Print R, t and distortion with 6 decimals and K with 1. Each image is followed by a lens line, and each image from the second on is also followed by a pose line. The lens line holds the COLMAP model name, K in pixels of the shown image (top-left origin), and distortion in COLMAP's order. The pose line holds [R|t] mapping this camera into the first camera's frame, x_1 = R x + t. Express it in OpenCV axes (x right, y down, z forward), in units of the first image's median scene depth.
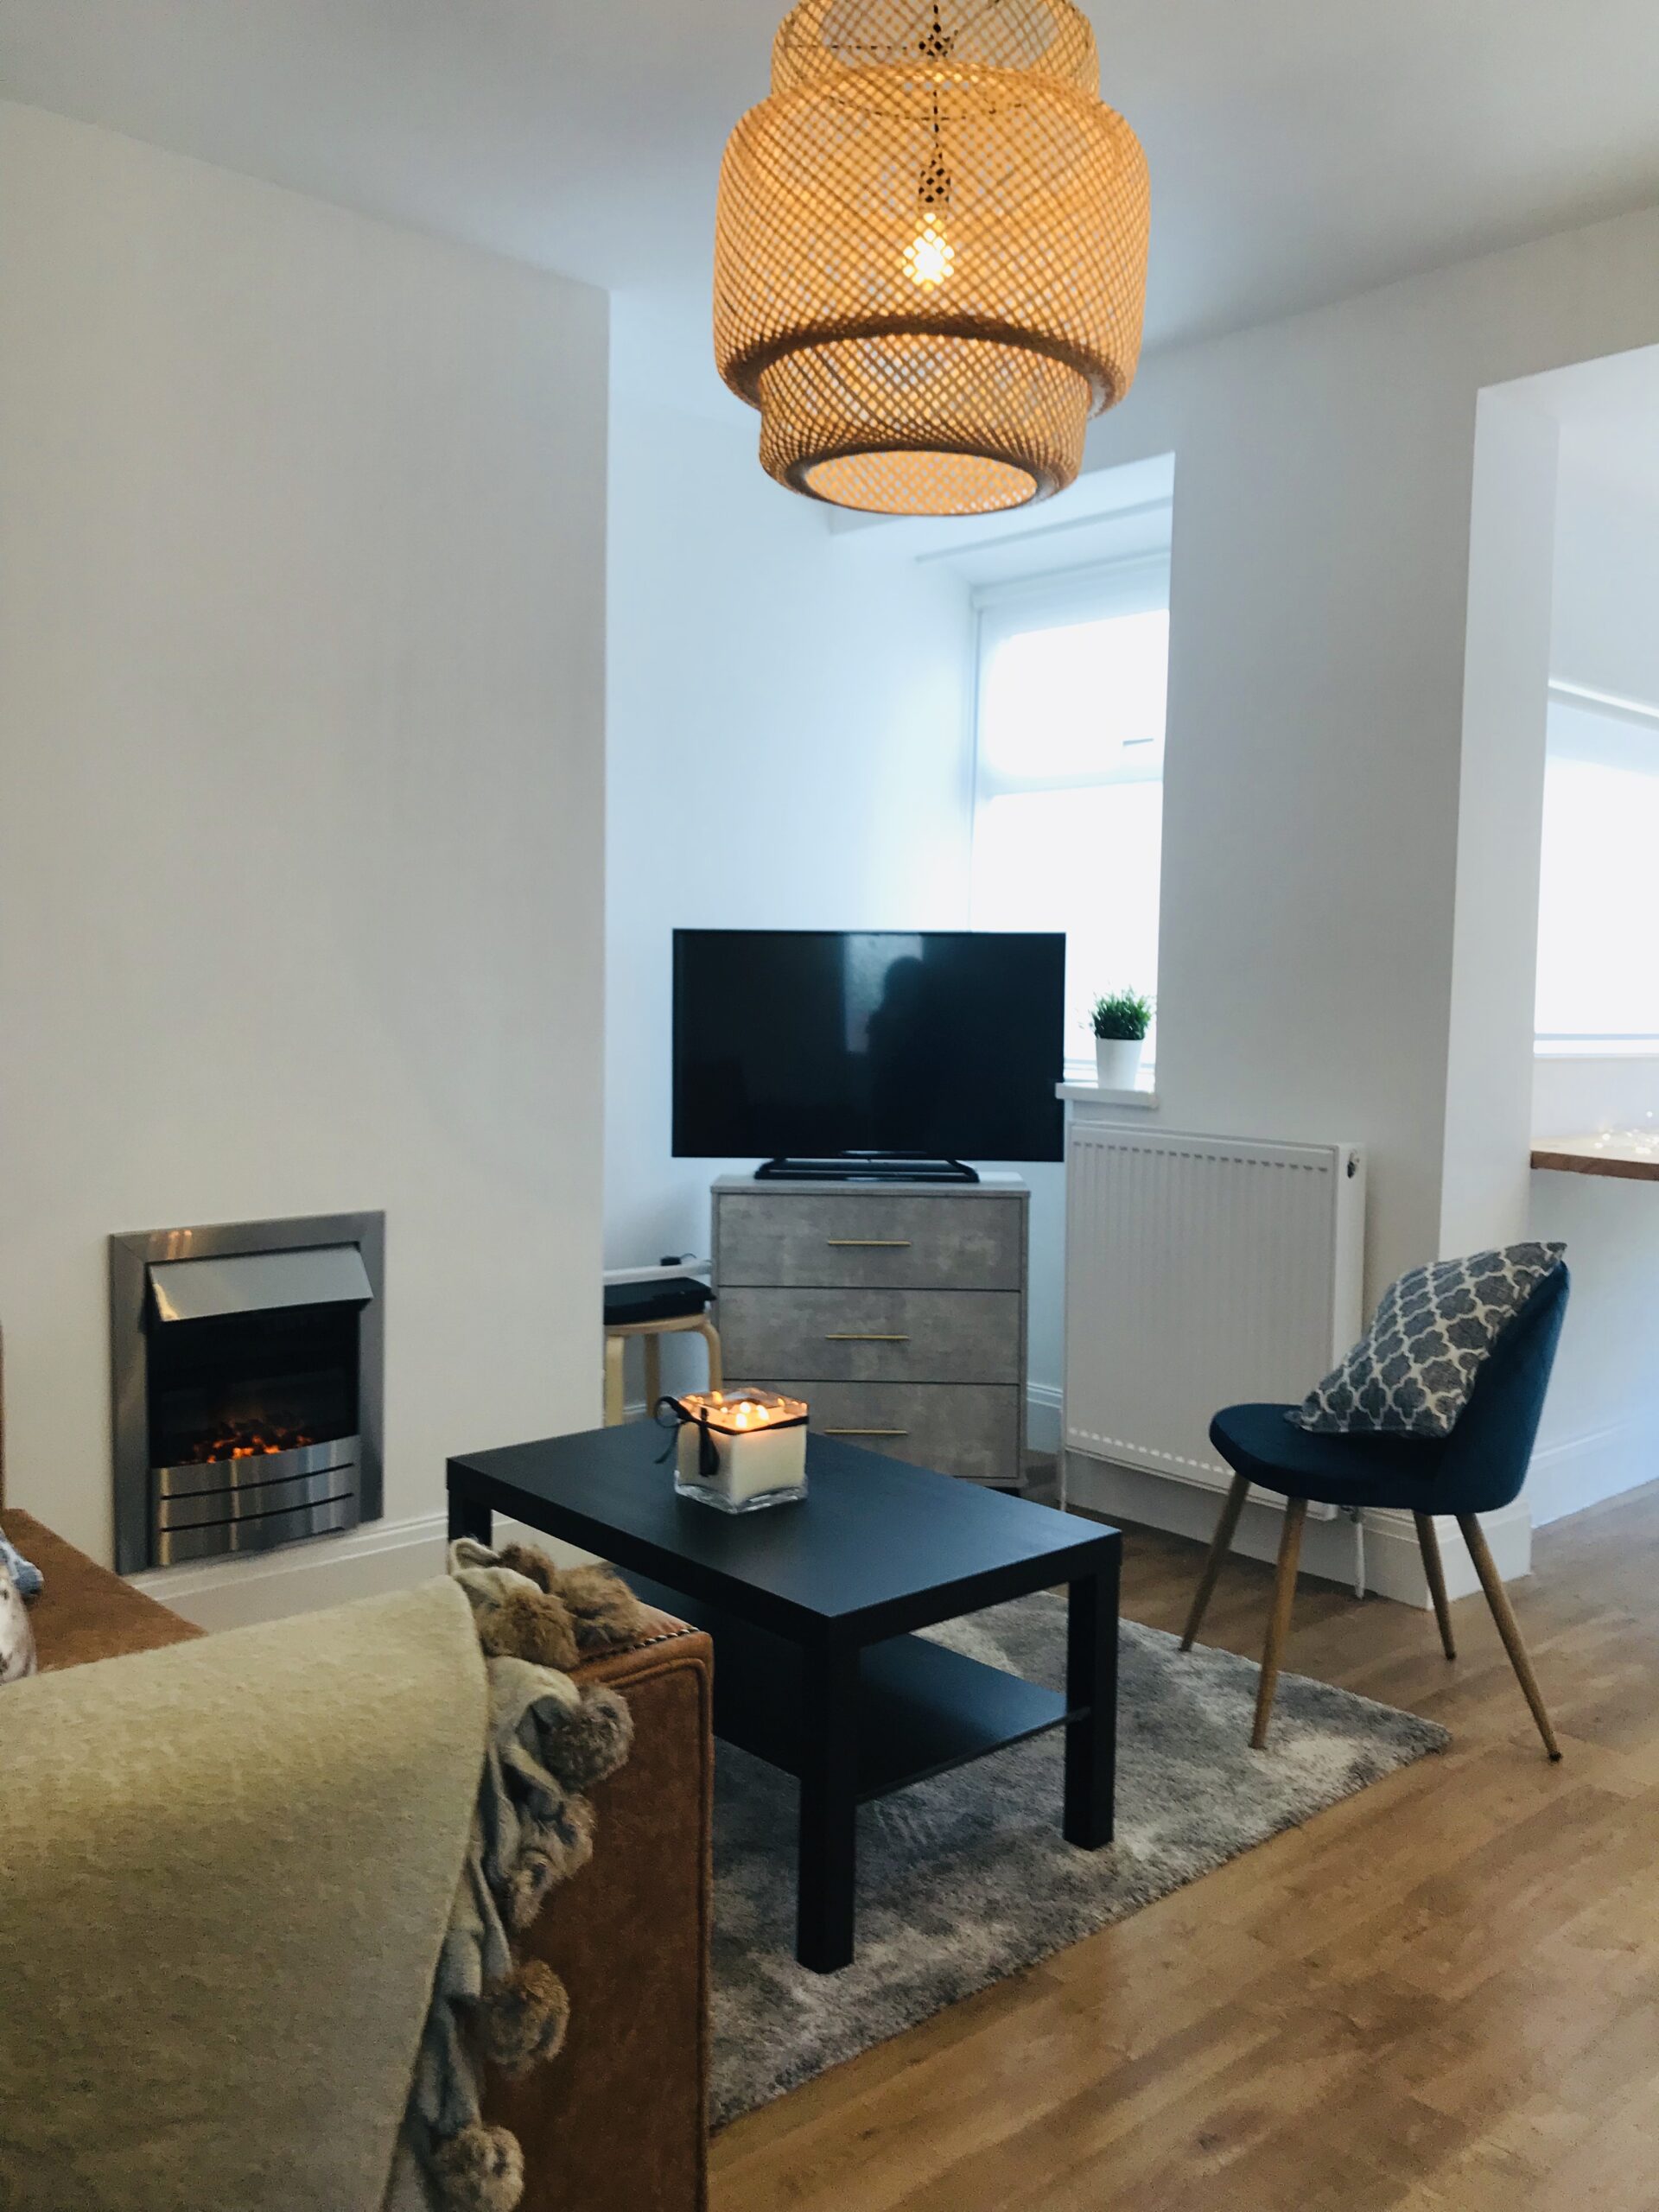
lens RADIAL K [[1835.4, 0, 829.5], [0, 1835.4, 1106.0], [0, 0, 1]] dist [-0.015616, -0.007505]
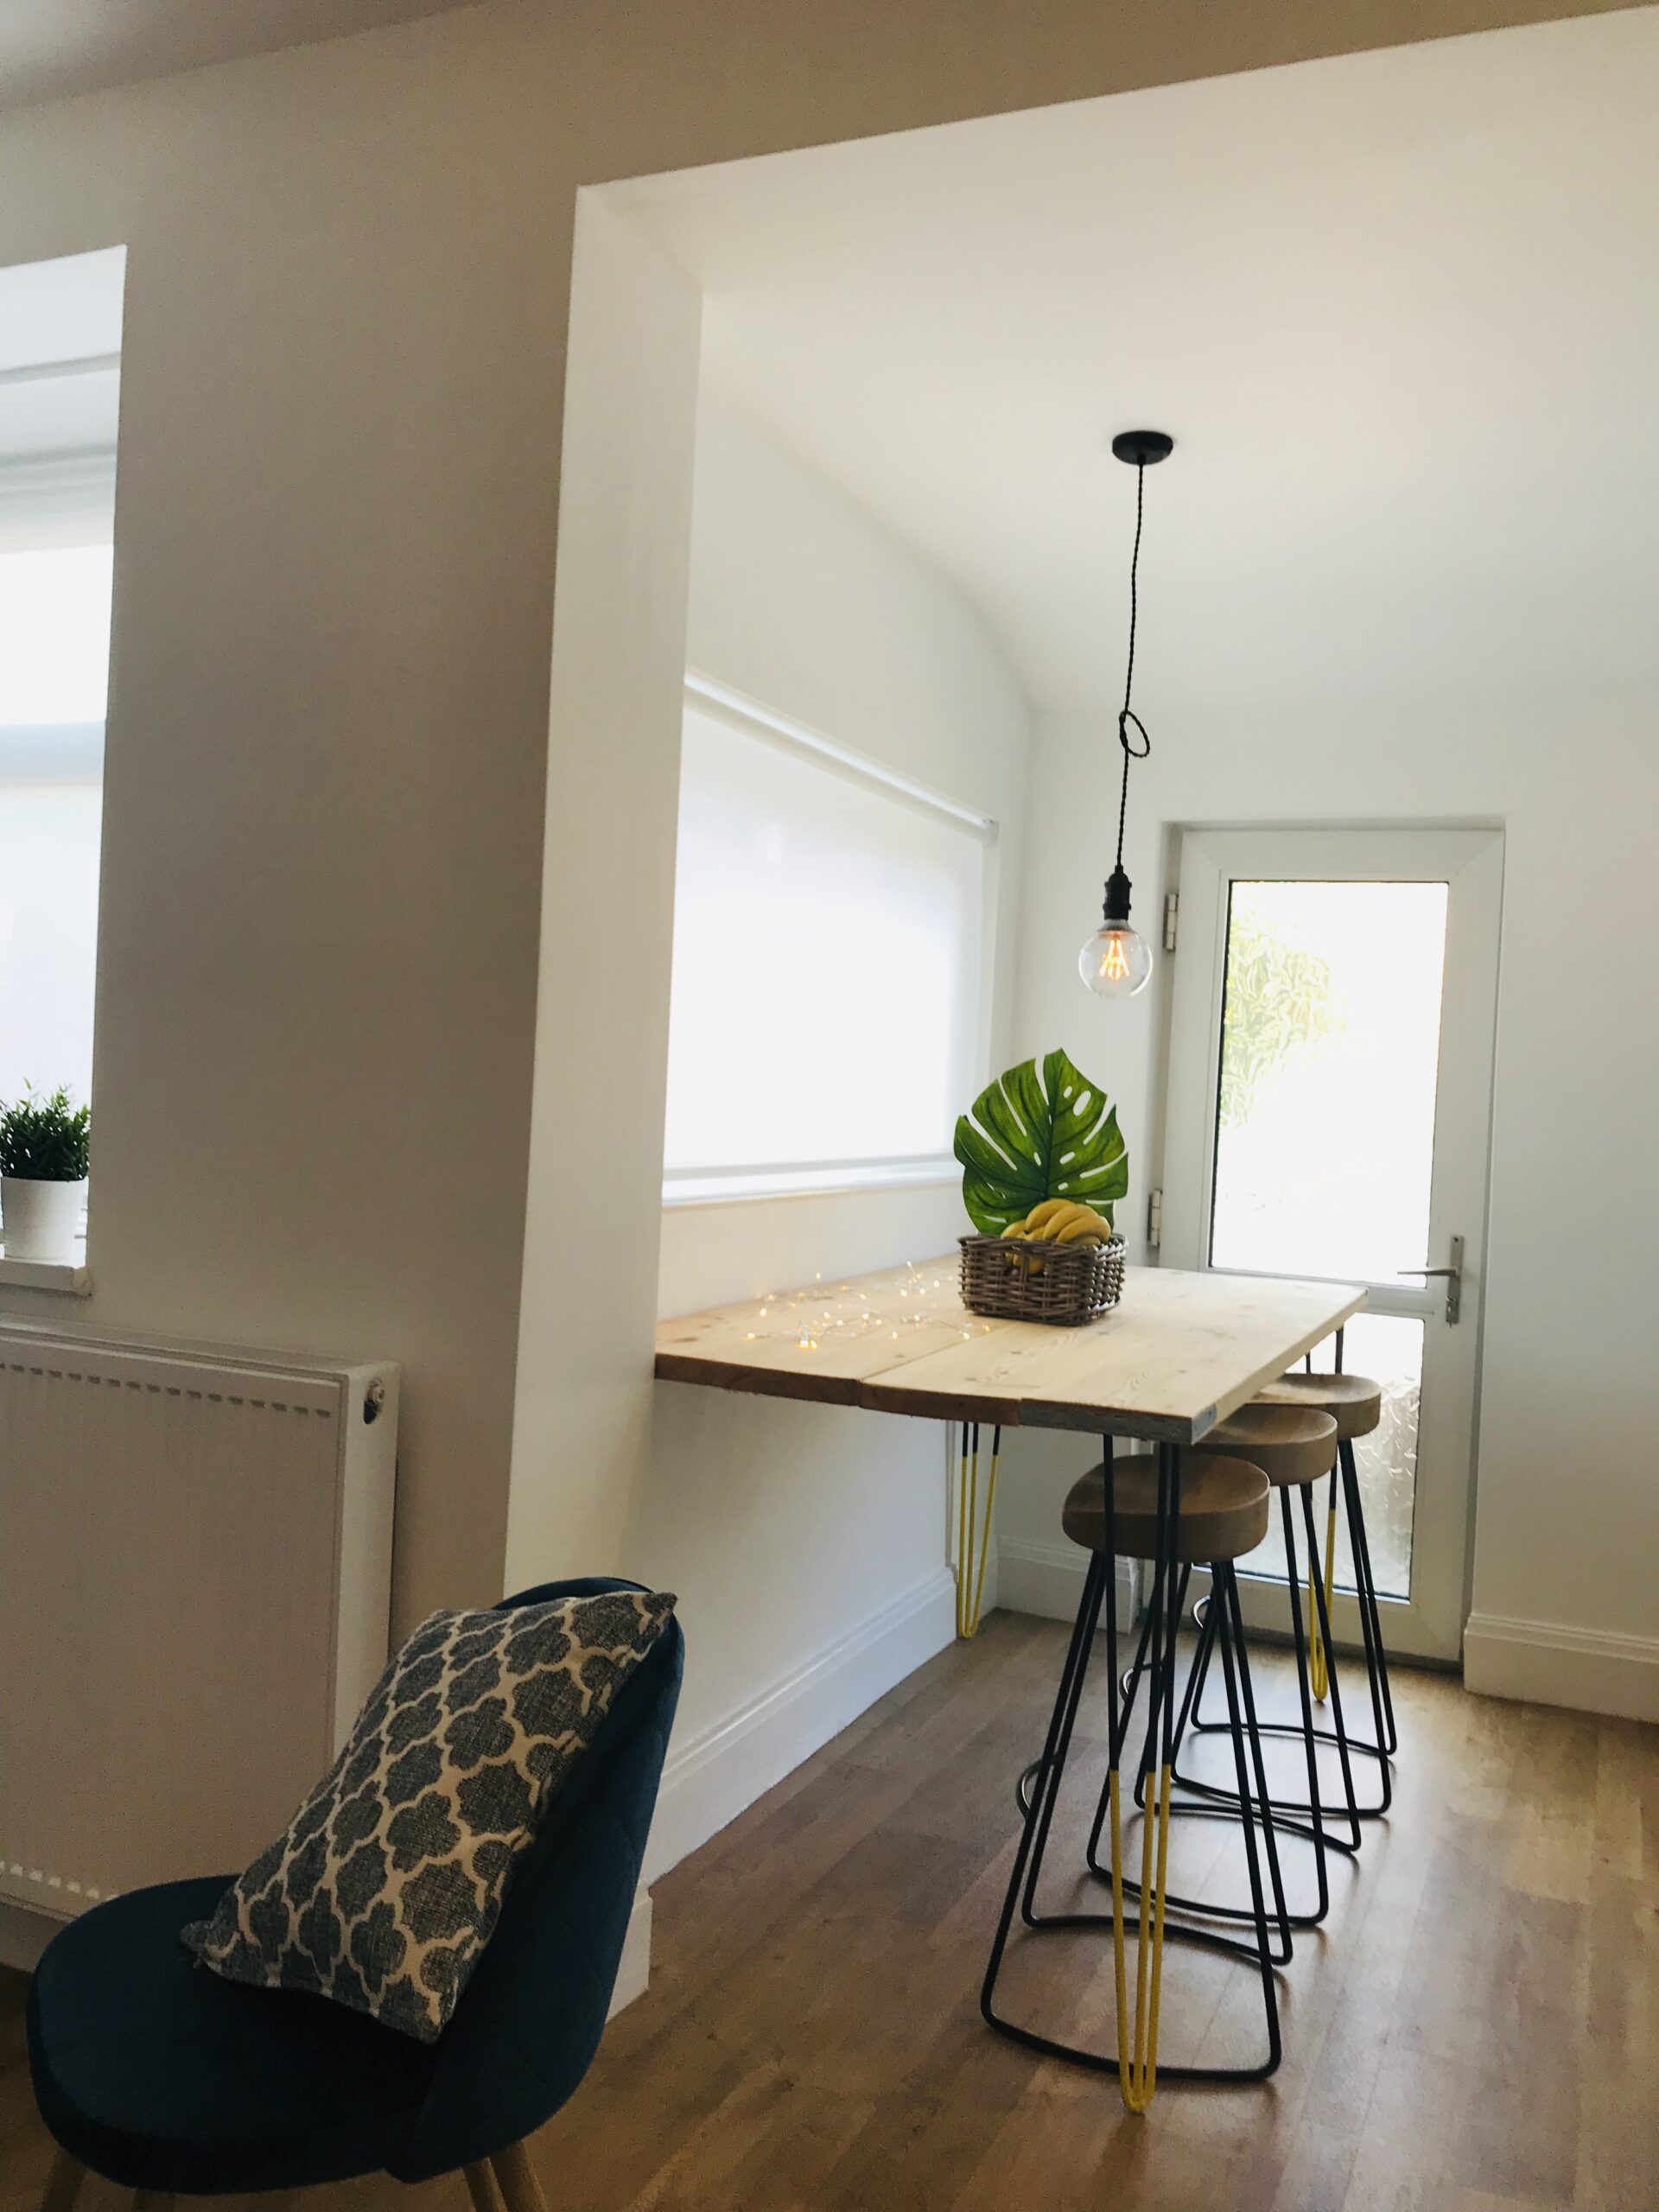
lens RADIAL K [[1802.5, 0, 829.5], [0, 1802.5, 1106.0], [0, 0, 1]] dist [0.000244, 0.000438]
pose [[0.911594, 0.019337, 0.410637, 0.214704], [-0.005812, 0.999399, -0.034160, -0.059301], [-0.411051, 0.028754, 0.911159, 0.468450]]
